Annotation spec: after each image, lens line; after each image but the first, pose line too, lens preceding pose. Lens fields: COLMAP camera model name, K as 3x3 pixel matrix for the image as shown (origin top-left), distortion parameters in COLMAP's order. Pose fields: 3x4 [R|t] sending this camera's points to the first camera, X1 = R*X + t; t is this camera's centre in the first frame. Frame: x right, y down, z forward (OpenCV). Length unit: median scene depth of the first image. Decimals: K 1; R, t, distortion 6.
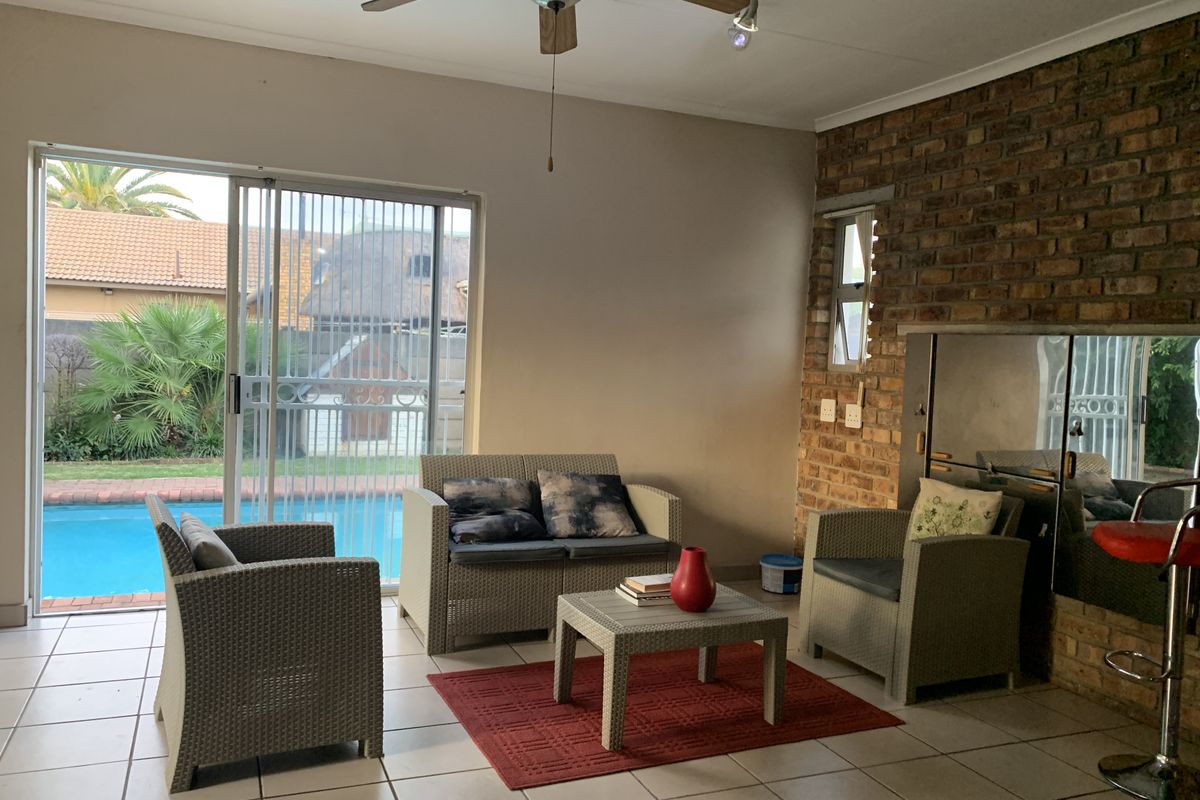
lens RADIAL K [[913.8, 0, 597.1], [0, 913.8, 398.1], [0, 0, 1]] dist [0.023581, -0.033754]
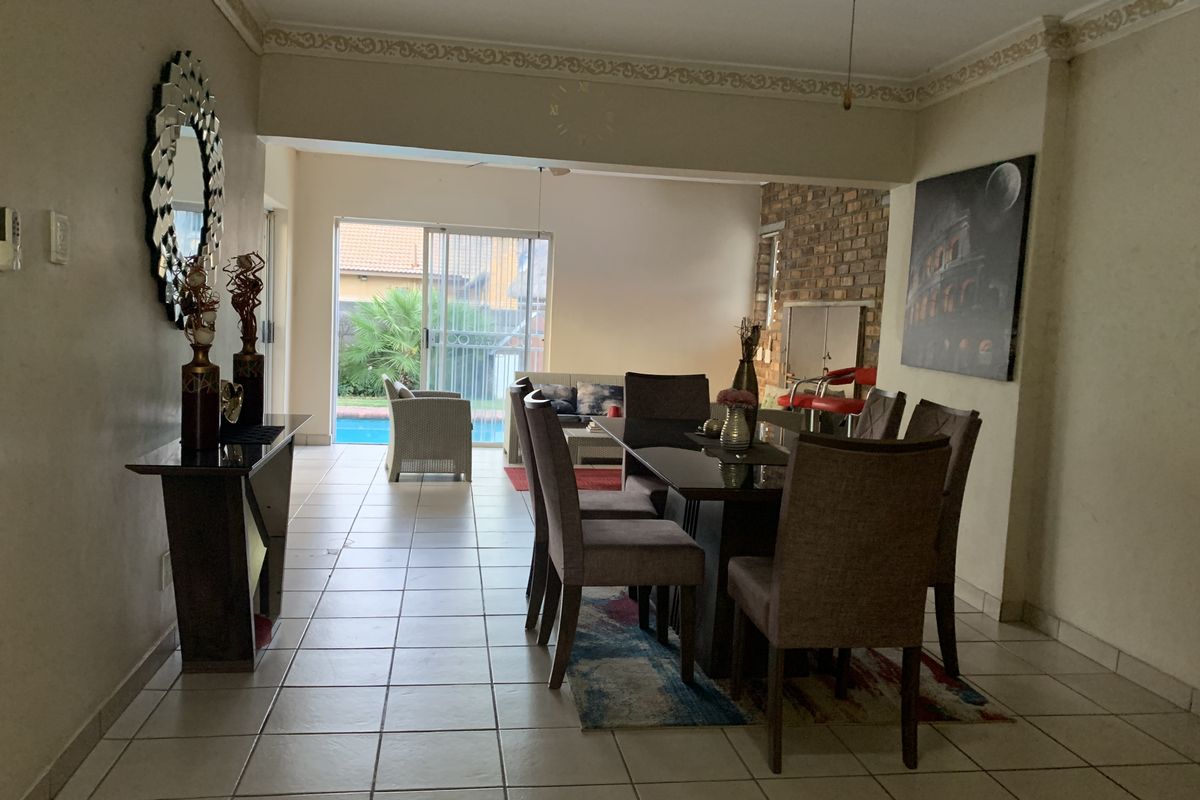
lens RADIAL K [[913.8, 0, 597.8], [0, 913.8, 397.0], [0, 0, 1]] dist [0.023581, -0.033754]
pose [[0.971976, 0.020603, -0.234174, 0.415638], [-0.015389, 0.999592, 0.024072, 0.065984], [0.234574, -0.019794, 0.971897, -0.803458]]
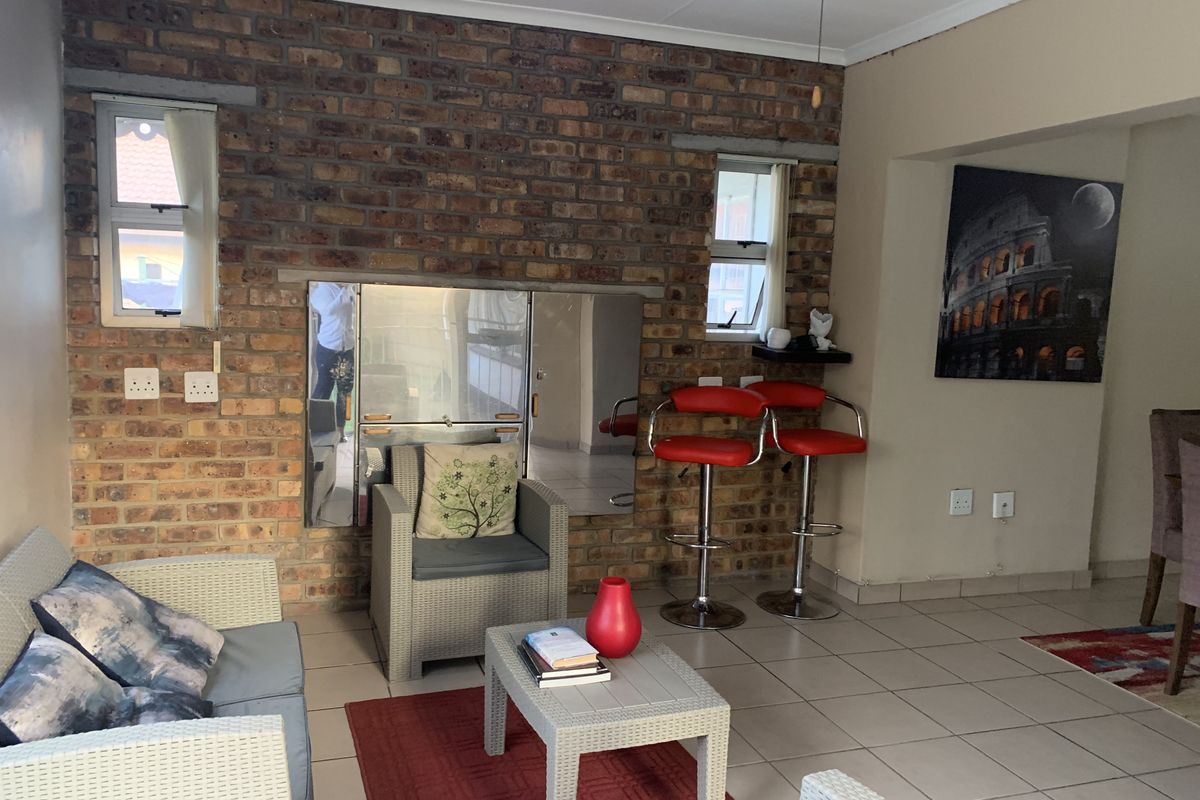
lens RADIAL K [[913.8, 0, 596.2], [0, 913.8, 405.2], [0, 0, 1]] dist [0.023581, -0.033754]
pose [[0.085540, -0.146205, 0.985549, -0.490066], [0.023121, 0.989200, 0.144740, -0.075134], [-0.996066, 0.010406, 0.087996, 0.681835]]
